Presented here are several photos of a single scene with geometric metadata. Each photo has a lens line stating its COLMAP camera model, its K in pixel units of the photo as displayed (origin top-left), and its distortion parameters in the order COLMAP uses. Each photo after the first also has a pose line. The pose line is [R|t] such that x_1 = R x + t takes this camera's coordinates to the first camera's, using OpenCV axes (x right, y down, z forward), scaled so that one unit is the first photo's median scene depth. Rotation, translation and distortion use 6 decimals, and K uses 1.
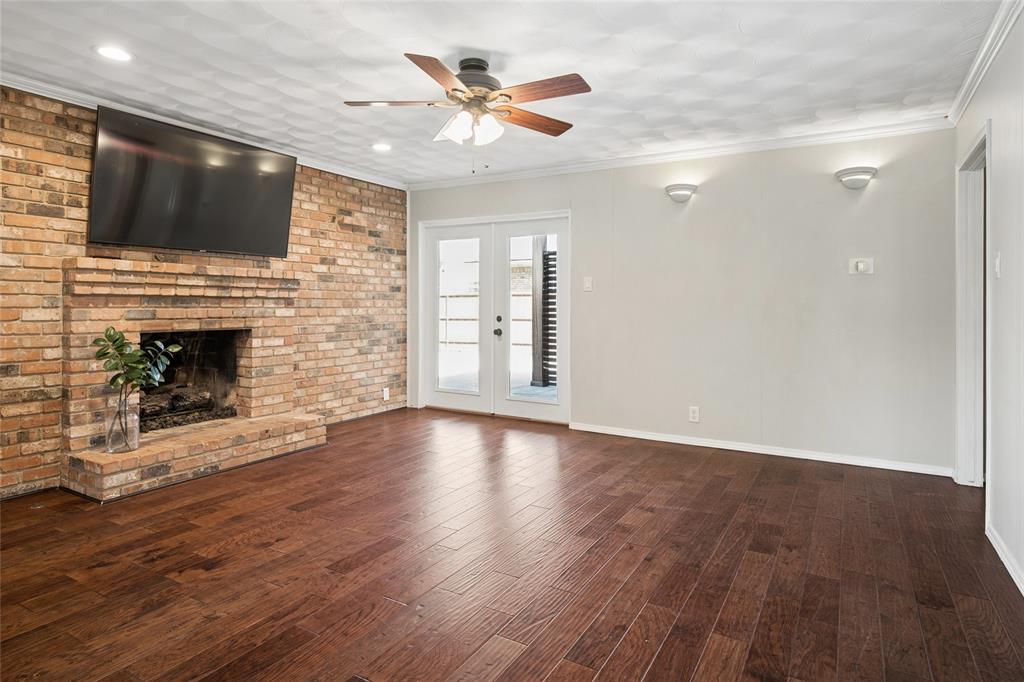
lens RADIAL K [[577.2, 0, 514.6], [0, 577.2, 310.0], [0, 0, 1]] dist [-0.000493, -0.000065]
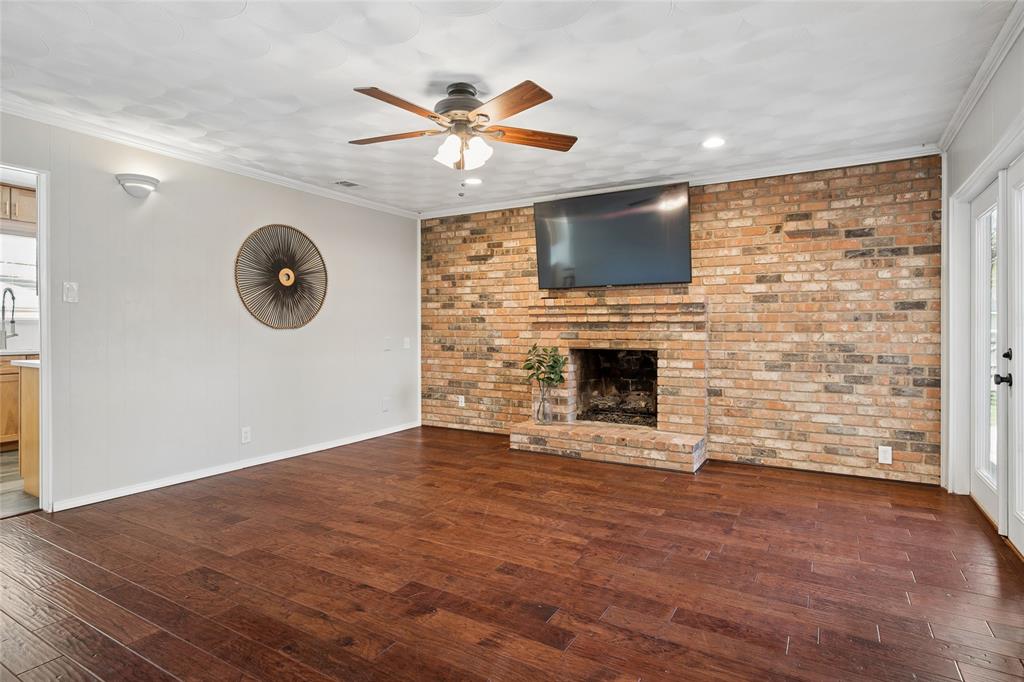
lens RADIAL K [[539.9, 0, 513.9], [0, 539.9, 338.6], [0, 0, 1]] dist [-0.003342, -0.000677]
pose [[-0.001250, 0.010668, -0.999942, 0.565106], [-0.012432, 0.999866, 0.010683, 0.002331], [0.999922, 0.012445, -0.001117, 0.700007]]
